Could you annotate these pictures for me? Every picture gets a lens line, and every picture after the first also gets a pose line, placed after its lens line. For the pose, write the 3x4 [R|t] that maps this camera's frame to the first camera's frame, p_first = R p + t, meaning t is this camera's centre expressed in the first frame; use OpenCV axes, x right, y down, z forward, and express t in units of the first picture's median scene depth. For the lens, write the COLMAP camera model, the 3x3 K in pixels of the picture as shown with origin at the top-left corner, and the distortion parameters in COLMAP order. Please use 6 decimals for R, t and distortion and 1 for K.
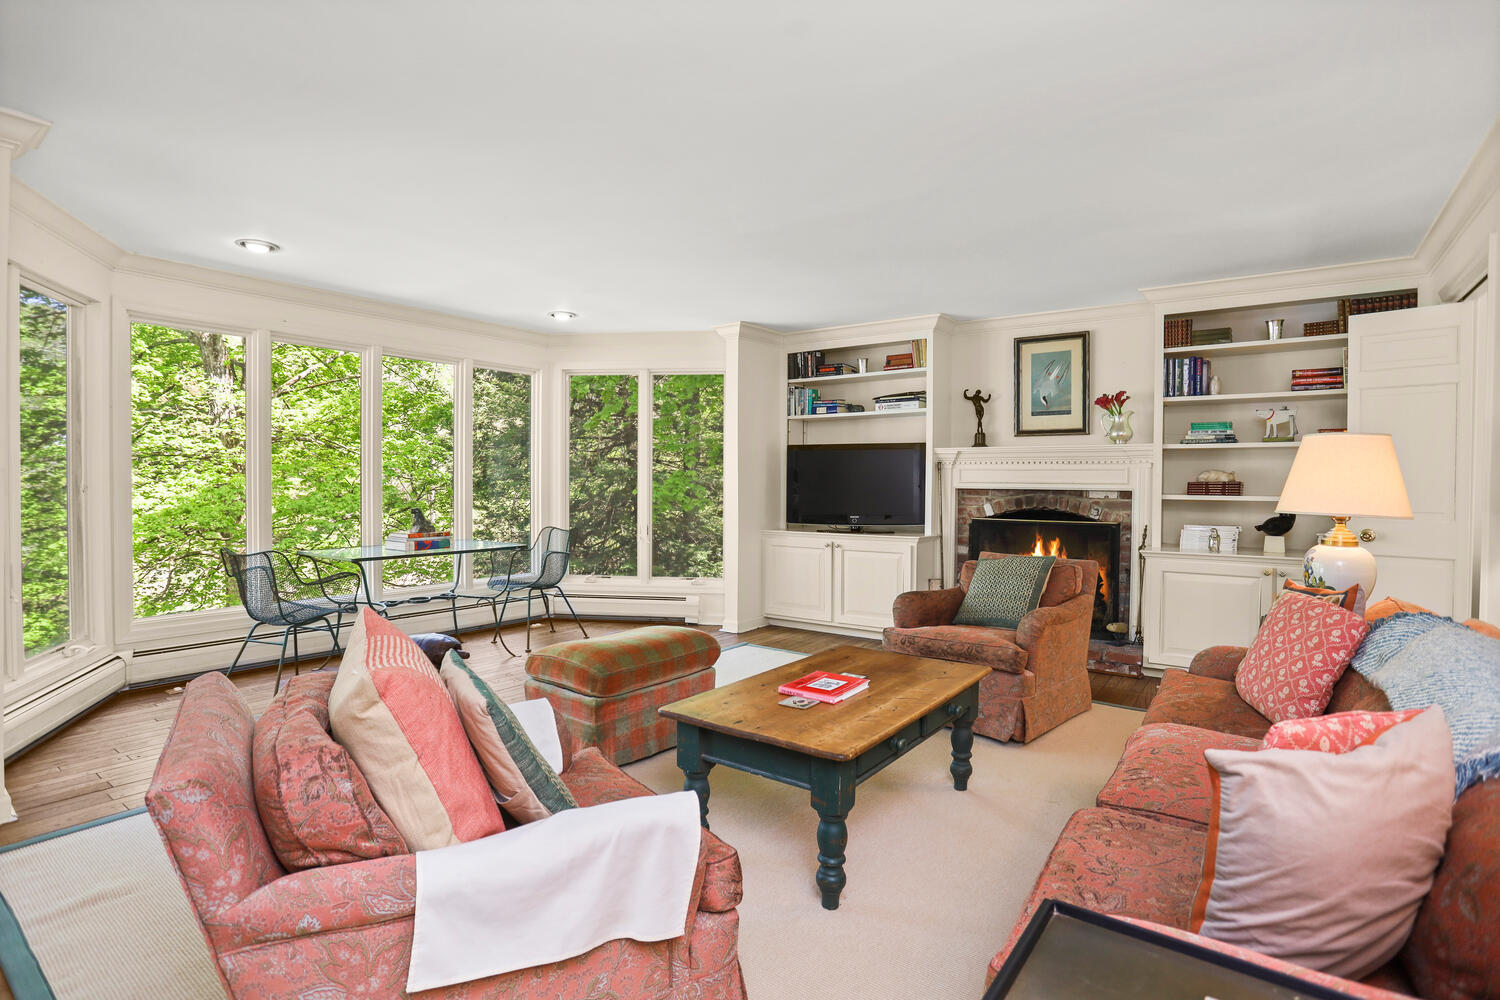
lens RADIAL K [[737.3, 0, 750.0], [0, 737.3, 500.0], [0, 0, 1]] dist [-0.071597, 0.031361]
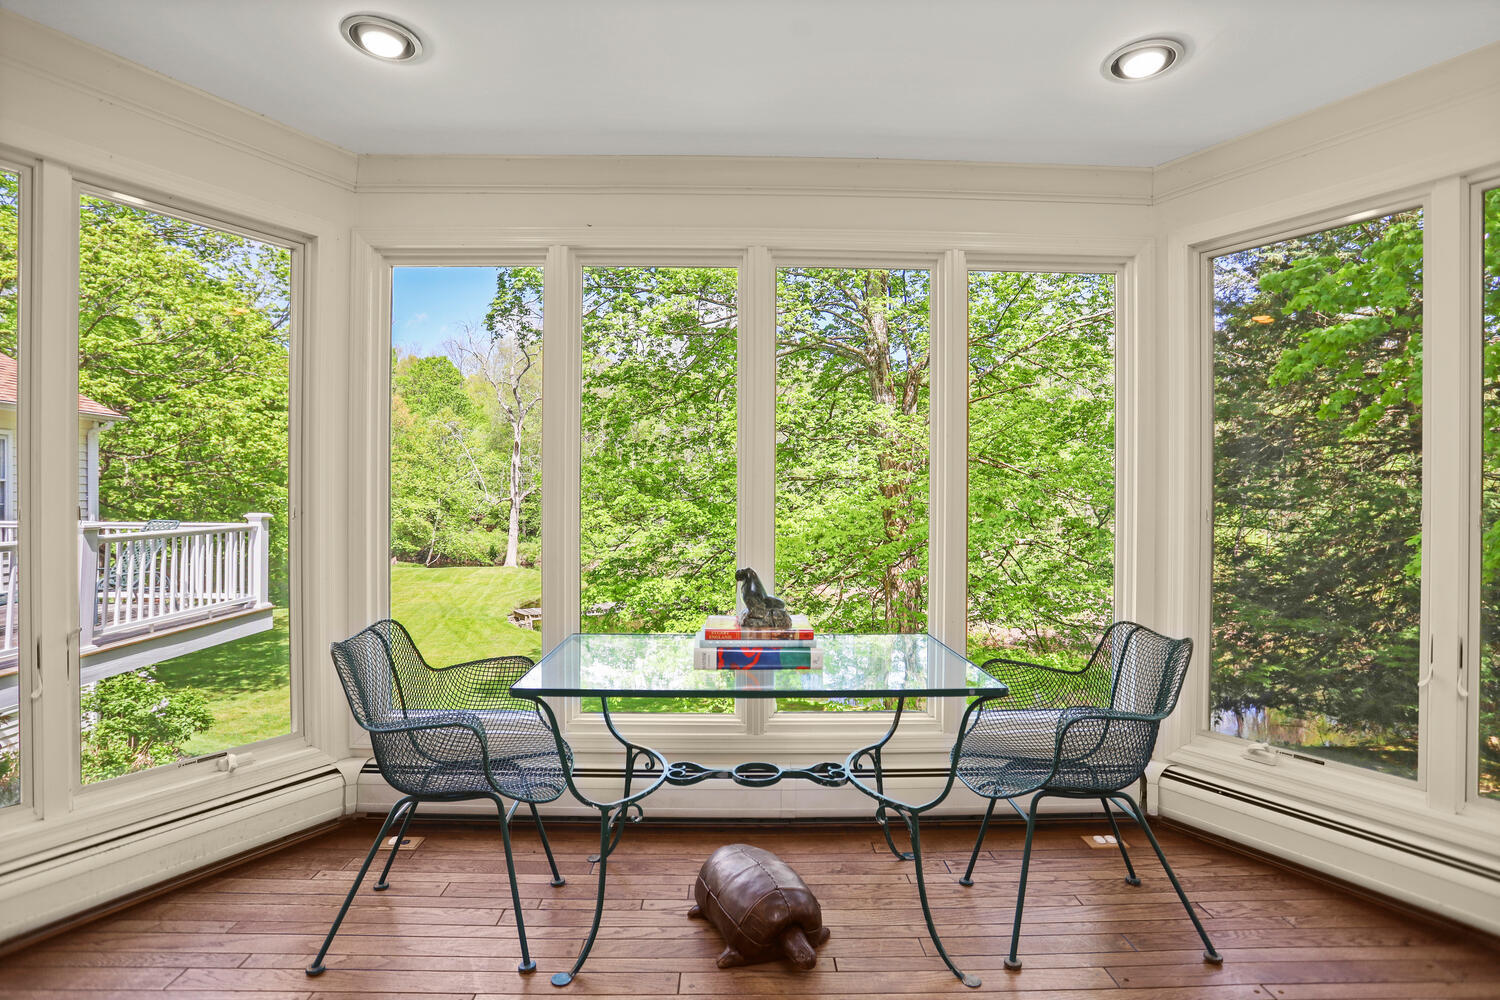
lens RADIAL K [[737.3, 0, 750.0], [0, 737.3, 500.0], [0, 0, 1]] dist [-0.071597, 0.031361]
pose [[0.603114, -0.000526, -0.797655, -0.113396], [-0.023747, 0.999545, -0.018615, -0.023785], [0.797302, 0.030169, 0.602827, 0.804412]]
